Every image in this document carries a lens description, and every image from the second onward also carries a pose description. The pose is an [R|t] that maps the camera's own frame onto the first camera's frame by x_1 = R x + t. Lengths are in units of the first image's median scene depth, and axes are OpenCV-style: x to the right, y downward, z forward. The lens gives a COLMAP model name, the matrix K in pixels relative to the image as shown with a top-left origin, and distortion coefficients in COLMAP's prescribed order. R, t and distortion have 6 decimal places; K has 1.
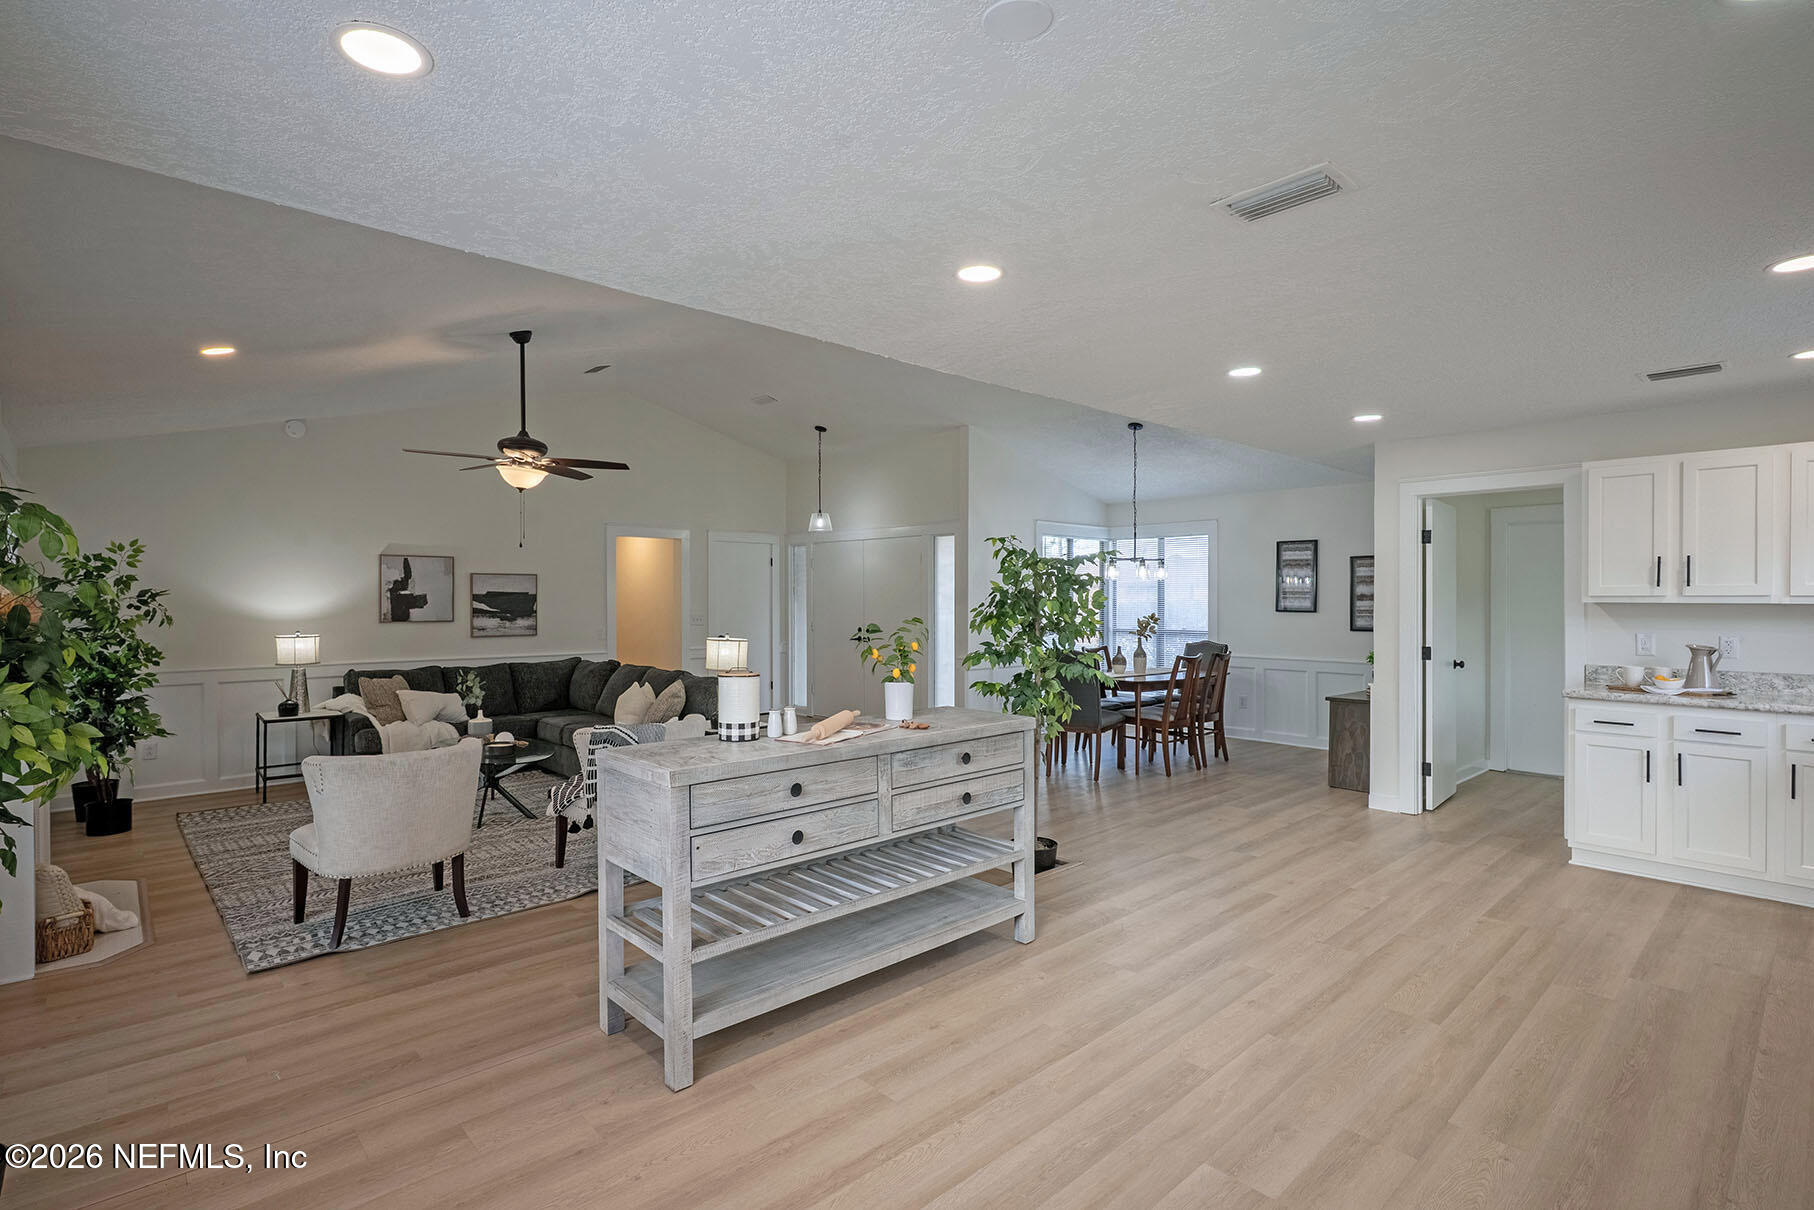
lens RADIAL K [[869.1, 0, 890.6], [0, 869.1, 608.0], [0, 0, 1]] dist [-0.004255, 0.003966]
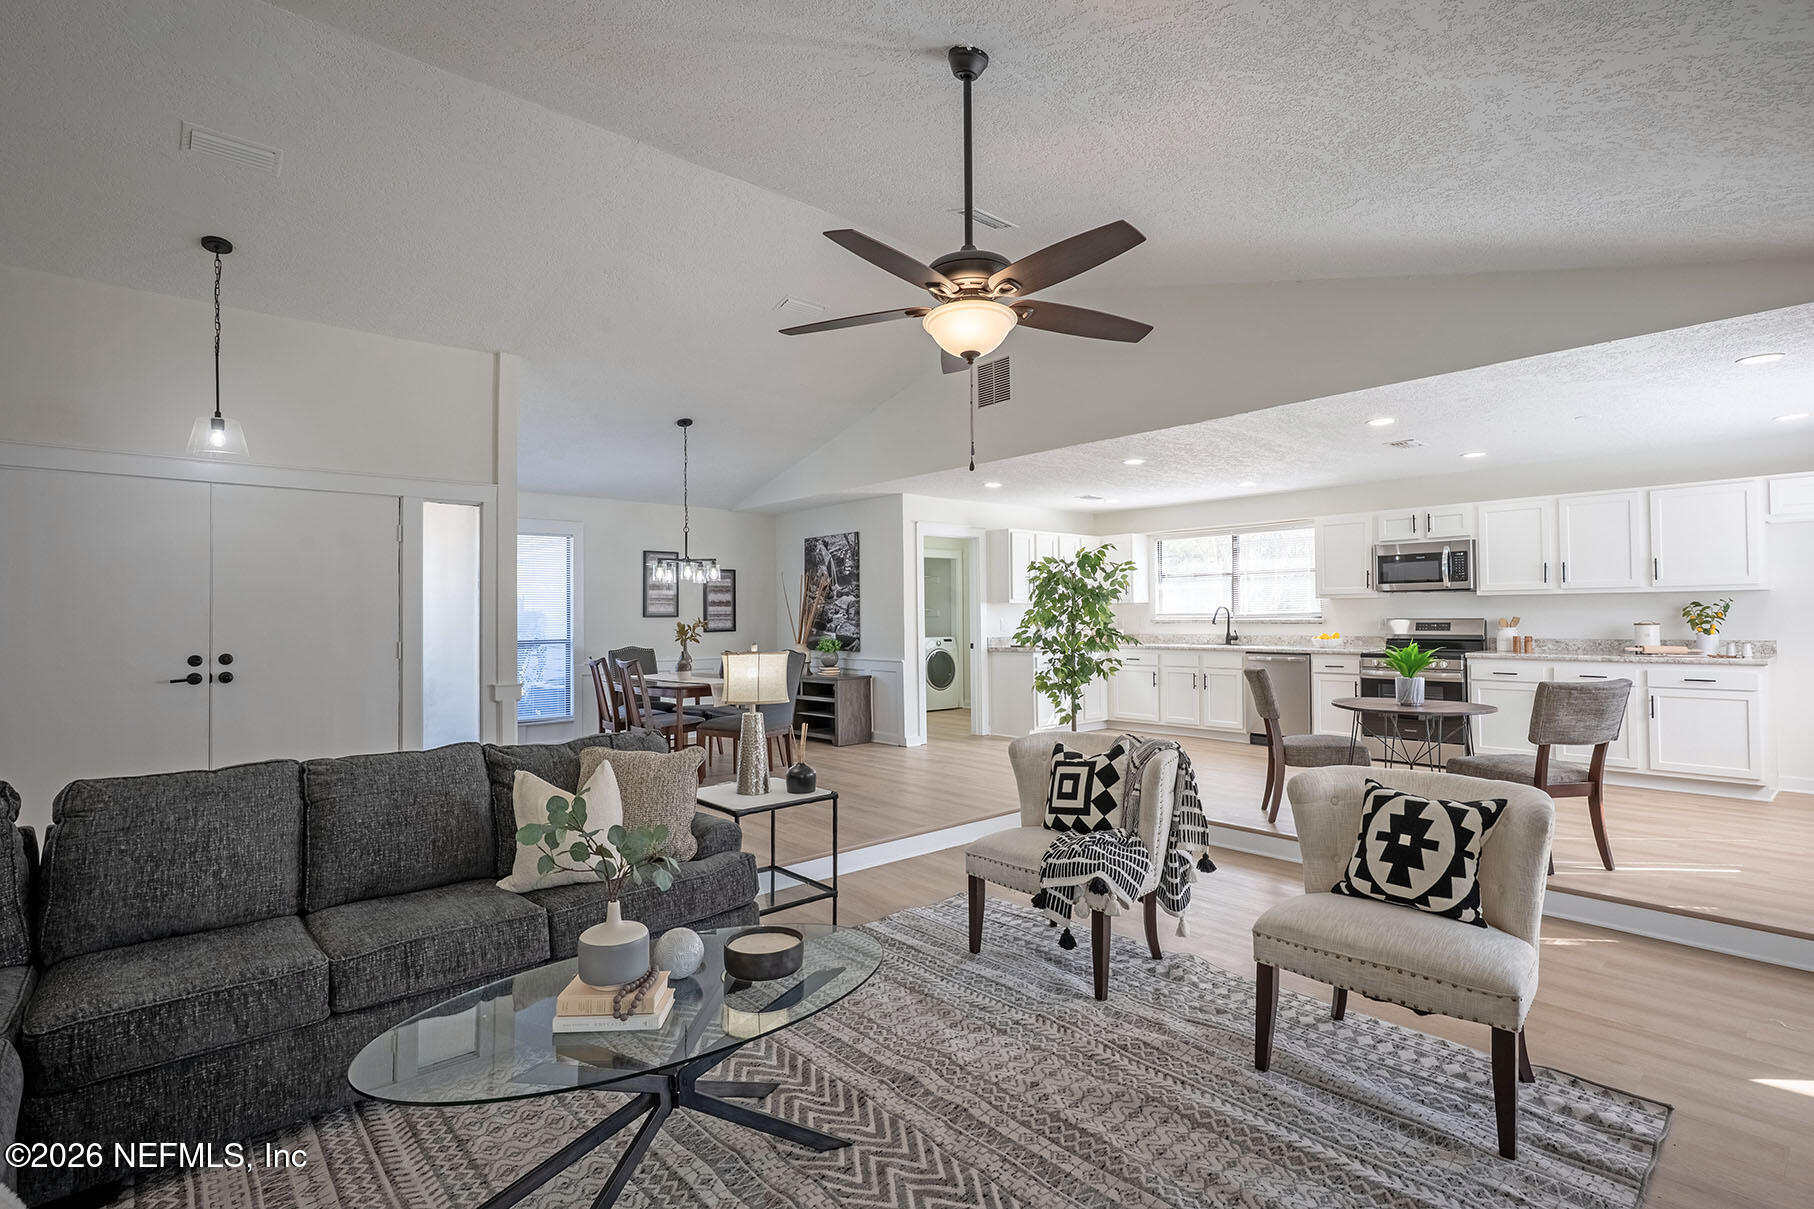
lens RADIAL K [[869.1, 0, 913.1], [0, 869.1, 606.8], [0, 0, 1]] dist [-0.004255, 0.003966]
pose [[0.011408, 0.010353, 0.999881, -0.831390], [0.021847, 0.999705, -0.010600, 0.013605], [-0.999696, 0.021965, 0.011179, 0.917805]]
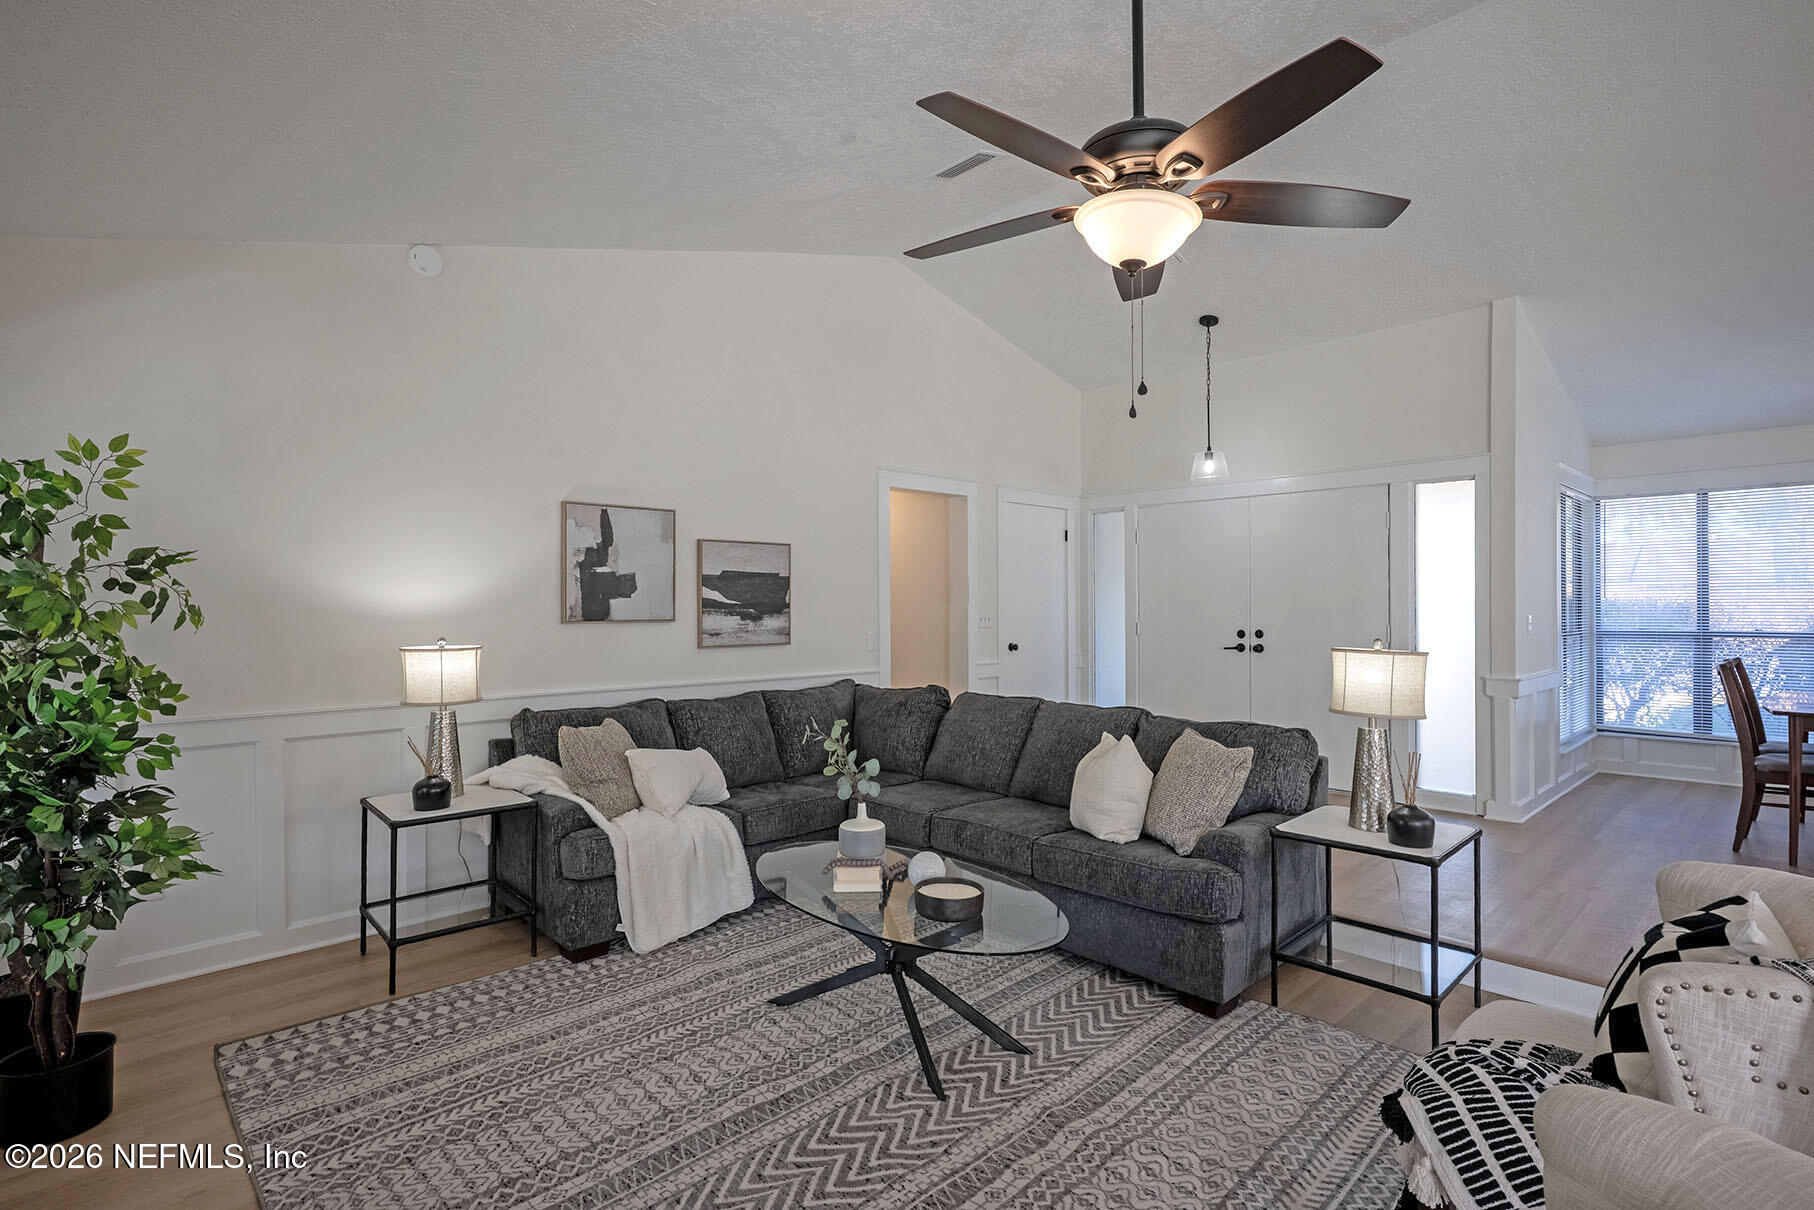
lens RADIAL K [[869.1, 0, 900.6], [0, 869.1, 607.1], [0, 0, 1]] dist [-0.004255, 0.003966]
pose [[0.999840, -0.003607, 0.017544, -0.479069], [0.003774, 0.999948, -0.009489, 0.016131], [-0.017509, 0.009554, 0.999801, 0.548382]]
